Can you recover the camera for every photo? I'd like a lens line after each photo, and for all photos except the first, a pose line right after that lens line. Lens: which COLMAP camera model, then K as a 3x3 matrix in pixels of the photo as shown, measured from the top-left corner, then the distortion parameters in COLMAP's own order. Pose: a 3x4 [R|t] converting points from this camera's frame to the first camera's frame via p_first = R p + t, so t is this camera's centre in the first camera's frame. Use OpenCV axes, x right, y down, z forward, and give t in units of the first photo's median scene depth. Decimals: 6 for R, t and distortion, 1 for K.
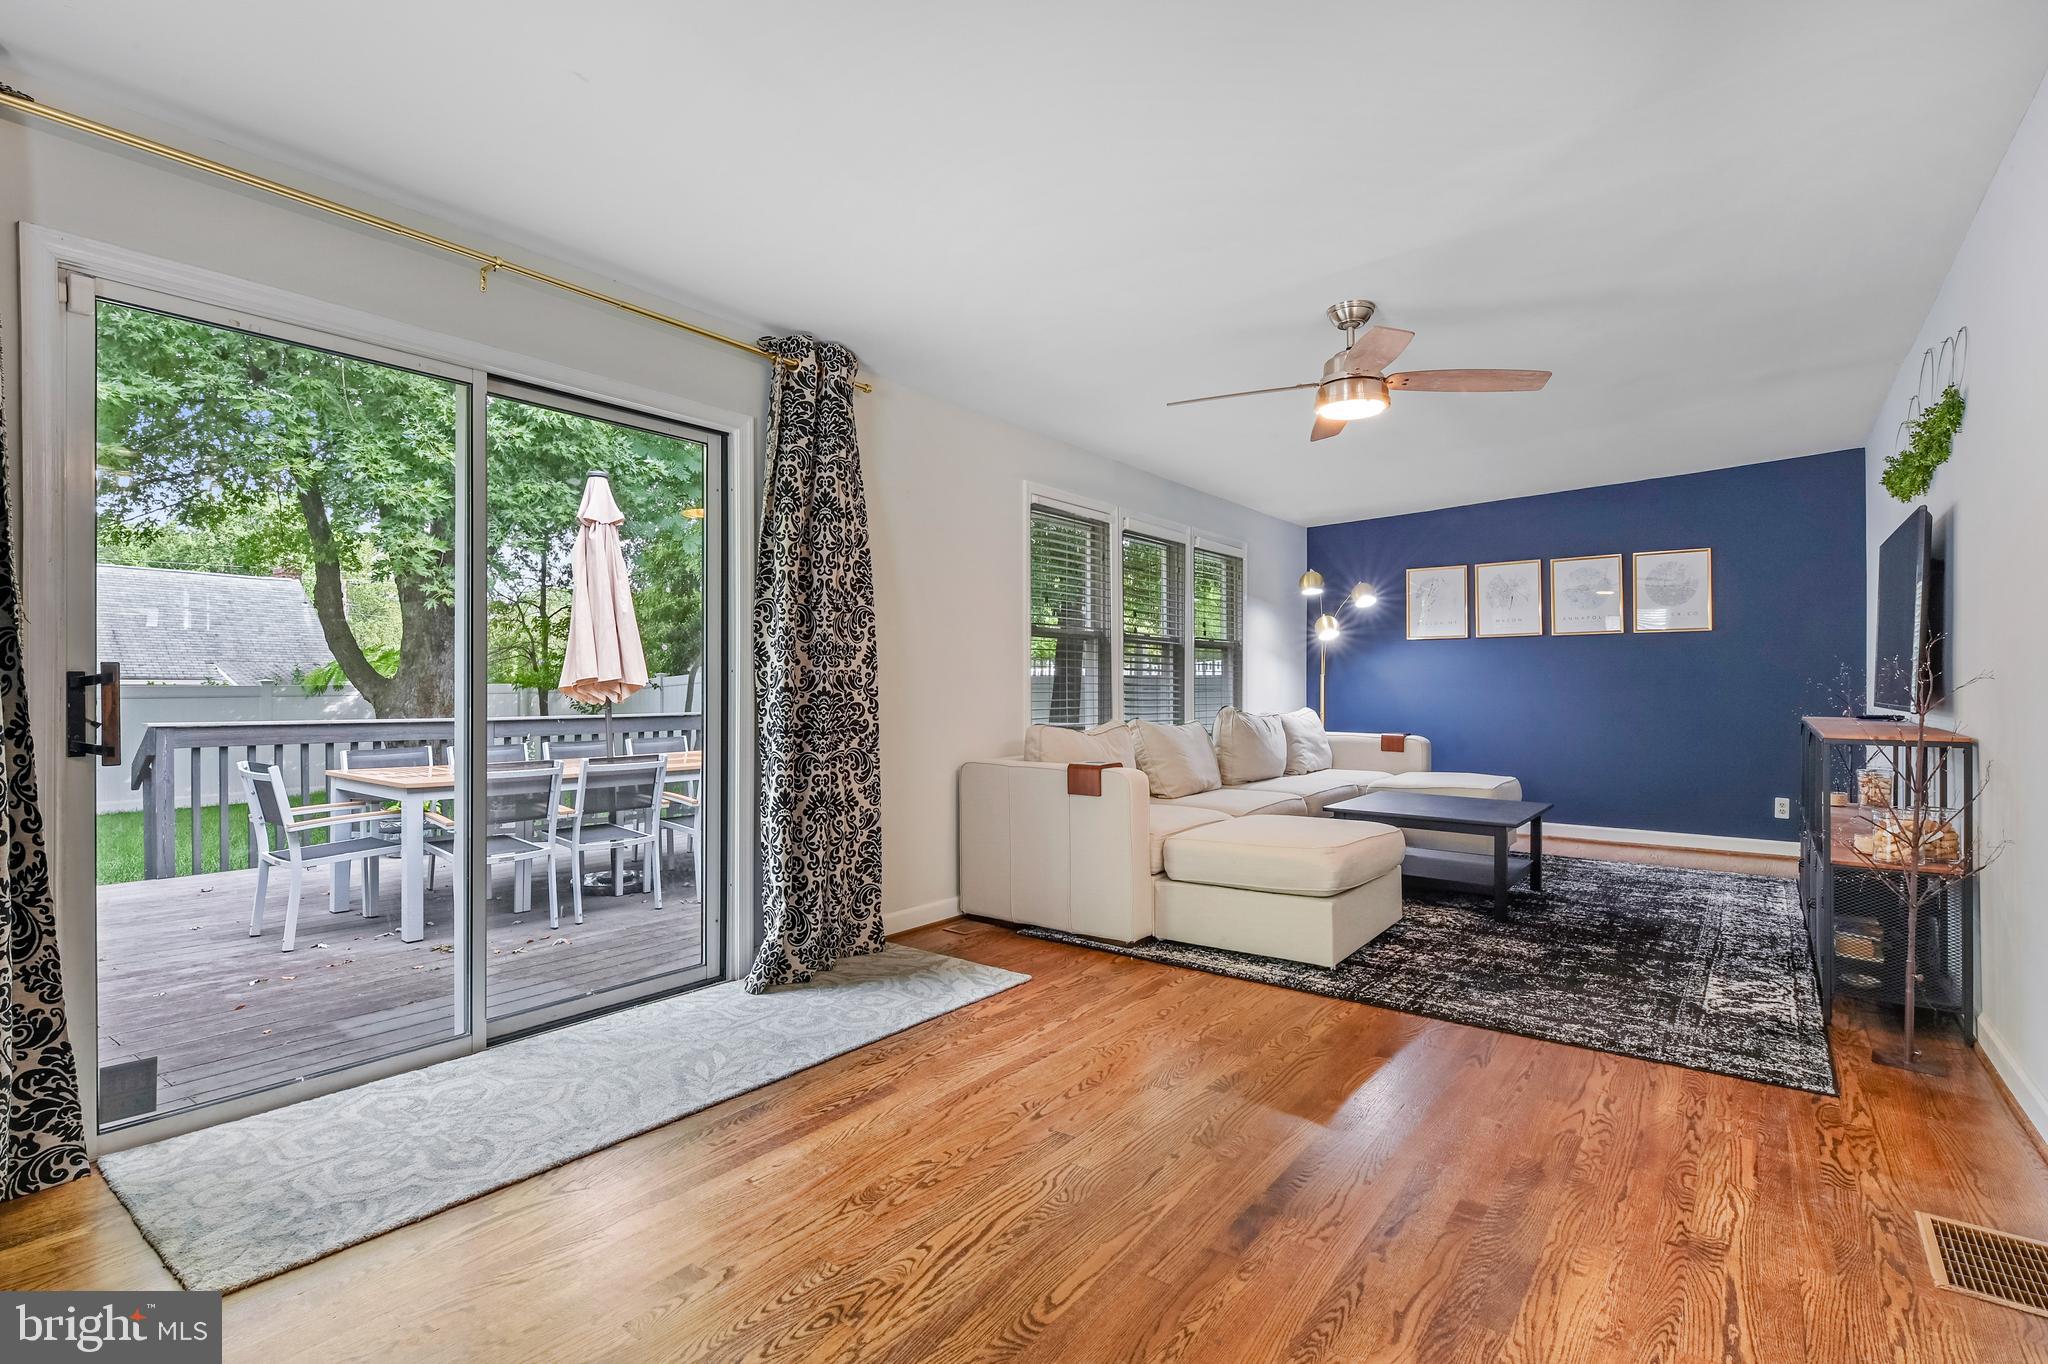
lens RADIAL K [[967.6, 0, 1025.5], [0, 967.6, 680.4], [0, 0, 1]] dist [-0.006267, -0.000234]
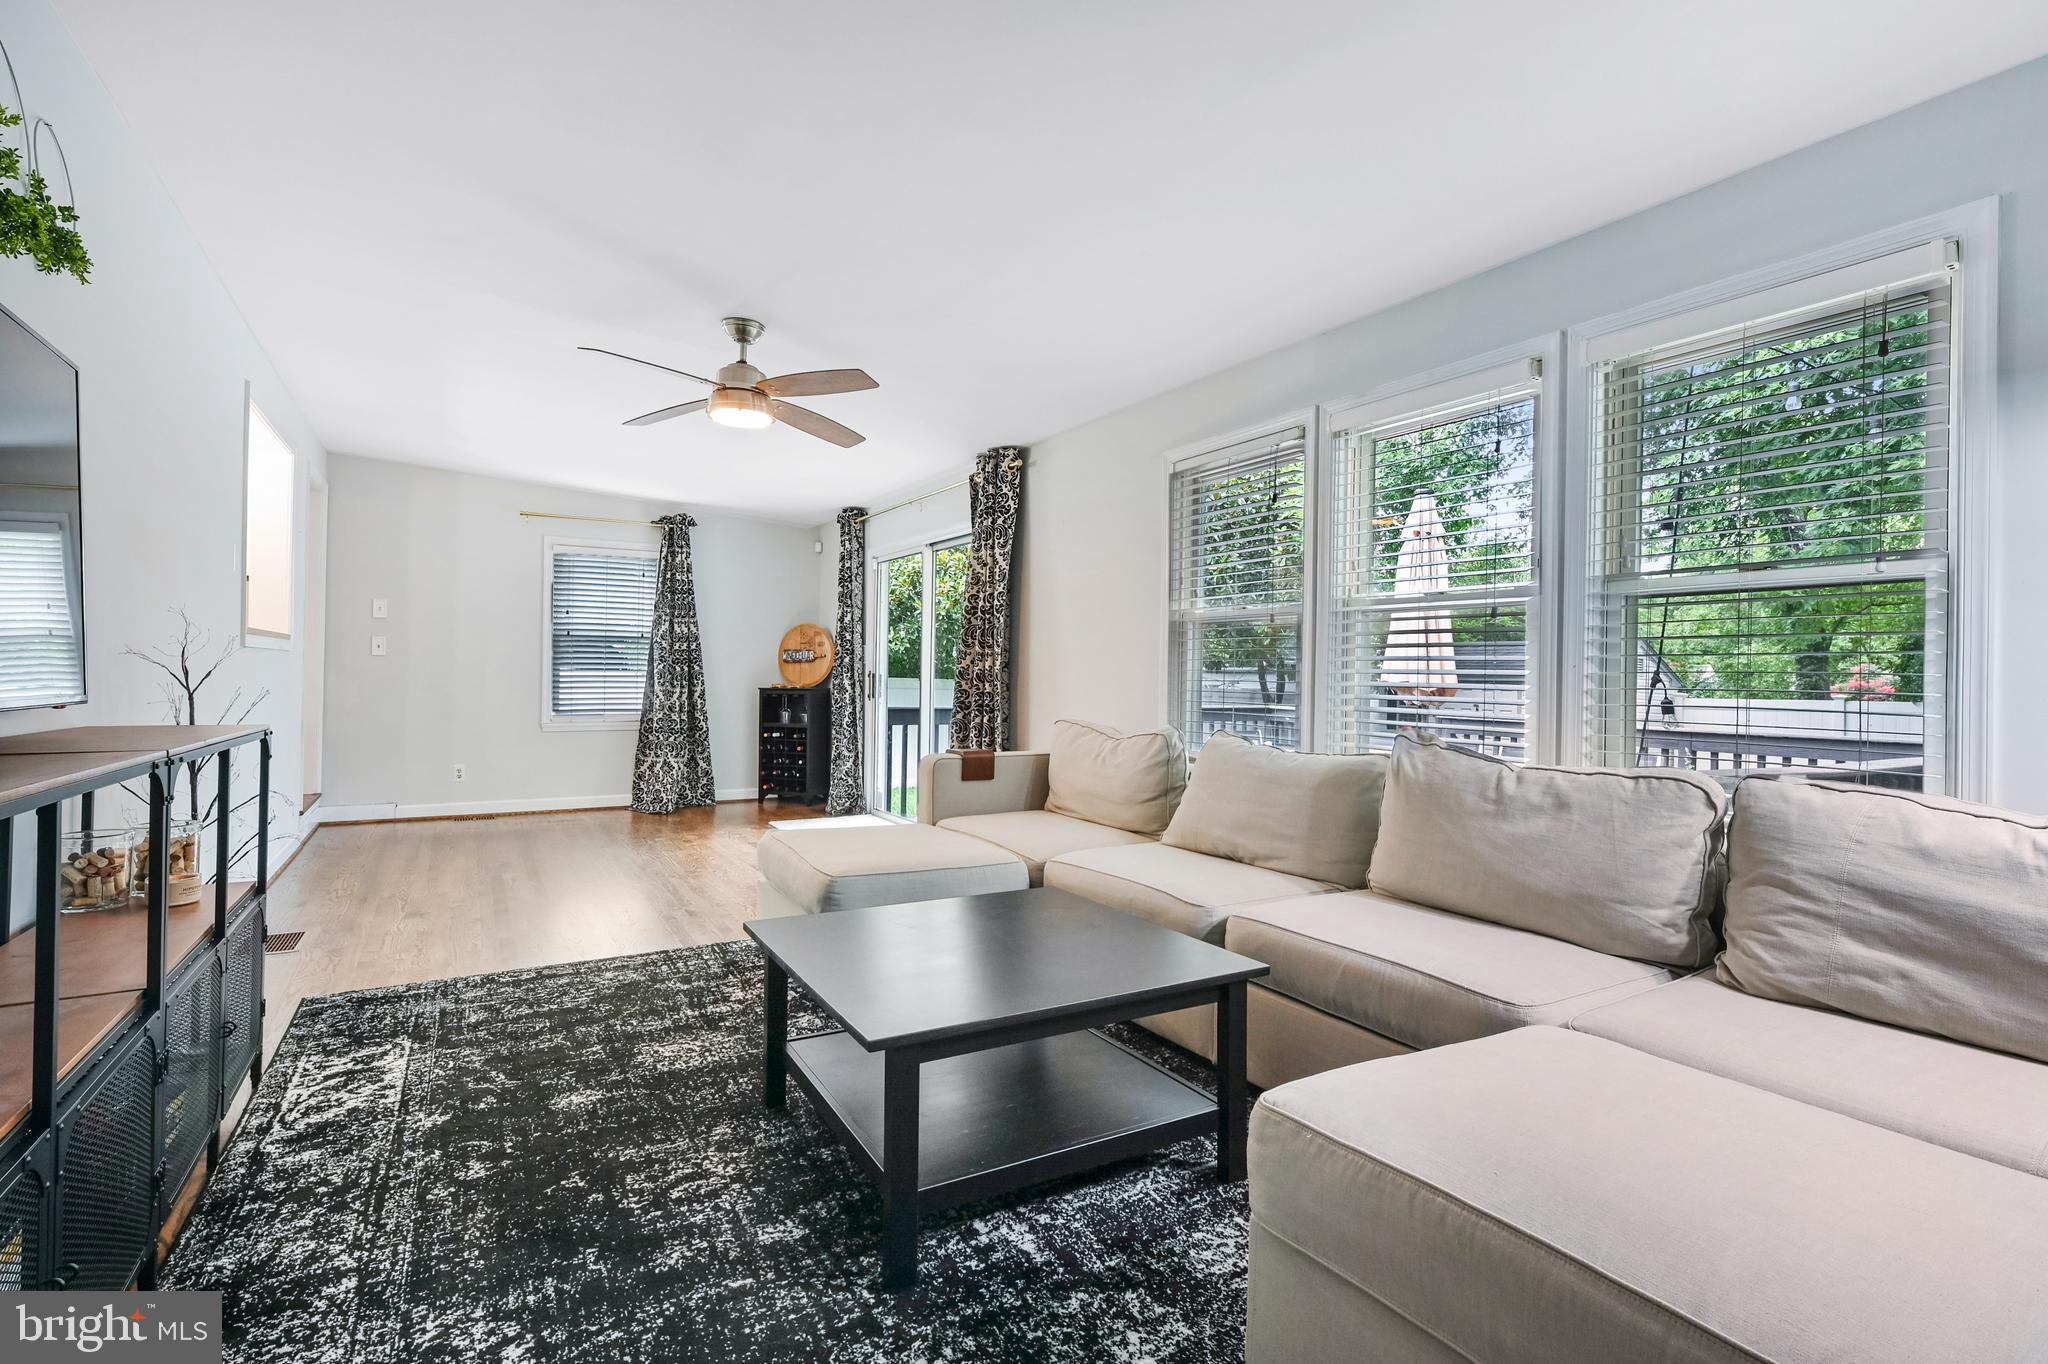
lens RADIAL K [[926.6, 0, 1024.1], [0, 926.6, 683.7], [0, 0, 1]] dist [-0.002051, -0.000354]
pose [[-0.370942, -0.008873, -0.928614, 1.253502], [-0.015489, 0.999874, -0.003367, 0.017442], [0.928527, 0.013134, -0.371032, 1.787845]]
